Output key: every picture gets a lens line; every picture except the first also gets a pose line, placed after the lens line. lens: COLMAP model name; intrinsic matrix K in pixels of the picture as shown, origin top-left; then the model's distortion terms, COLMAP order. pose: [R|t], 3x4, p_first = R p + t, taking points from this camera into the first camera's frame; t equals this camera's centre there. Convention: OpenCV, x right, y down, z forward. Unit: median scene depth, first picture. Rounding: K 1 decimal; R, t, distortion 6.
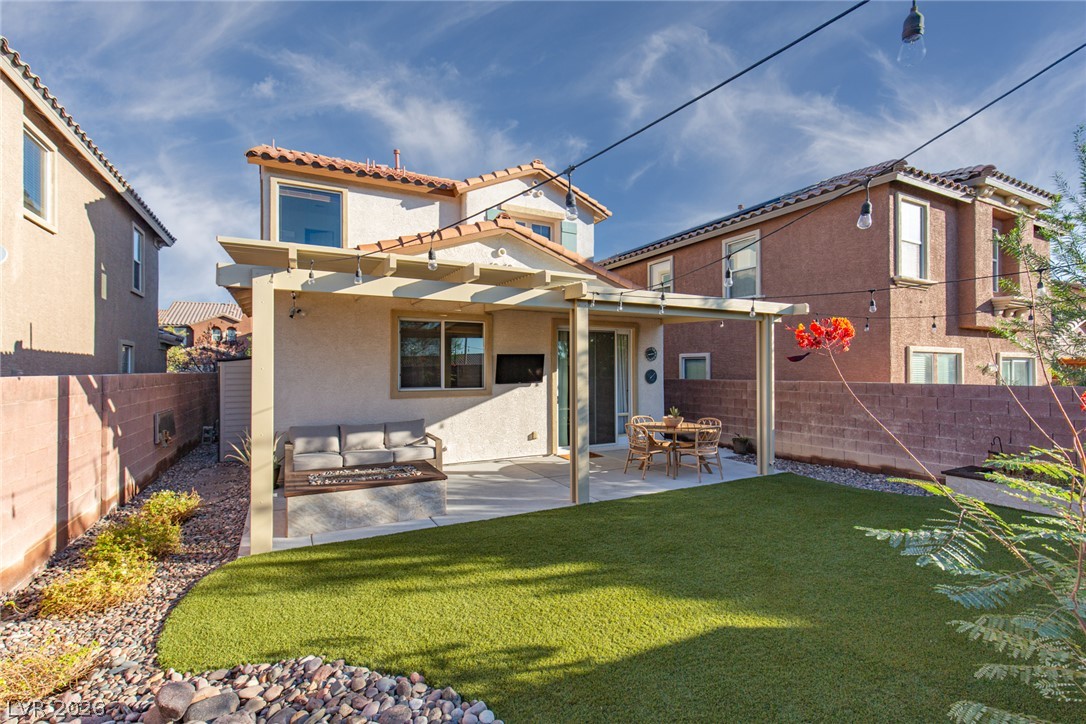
lens RADIAL K [[484.5, 0, 547.7], [0, 484.5, 366.5], [0, 0, 1]] dist [0.032924, -0.000203]
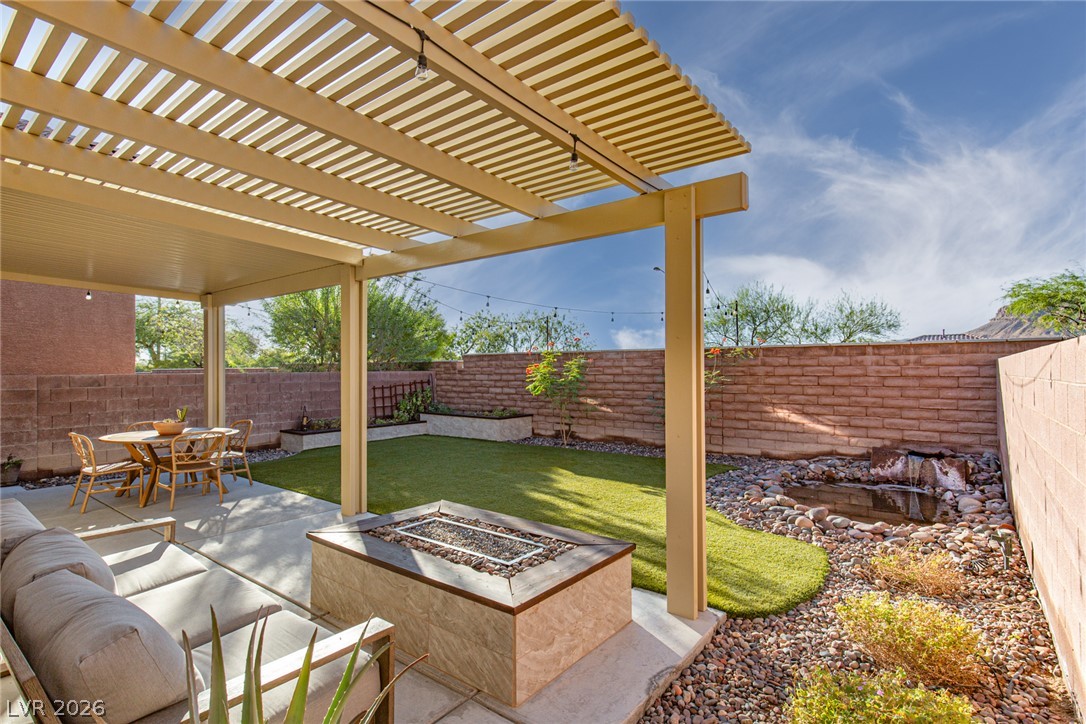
lens RADIAL K [[455.3, 0, 543.0], [0, 455.3, 362.0], [0, 0, 1]] dist [0.011588, -0.000149]
pose [[-0.471665, 0.019068, 0.881571, -0.600024], [-0.004957, 0.999693, -0.024274, 0.030796], [-0.881764, -0.015819, -0.471426, 0.874714]]
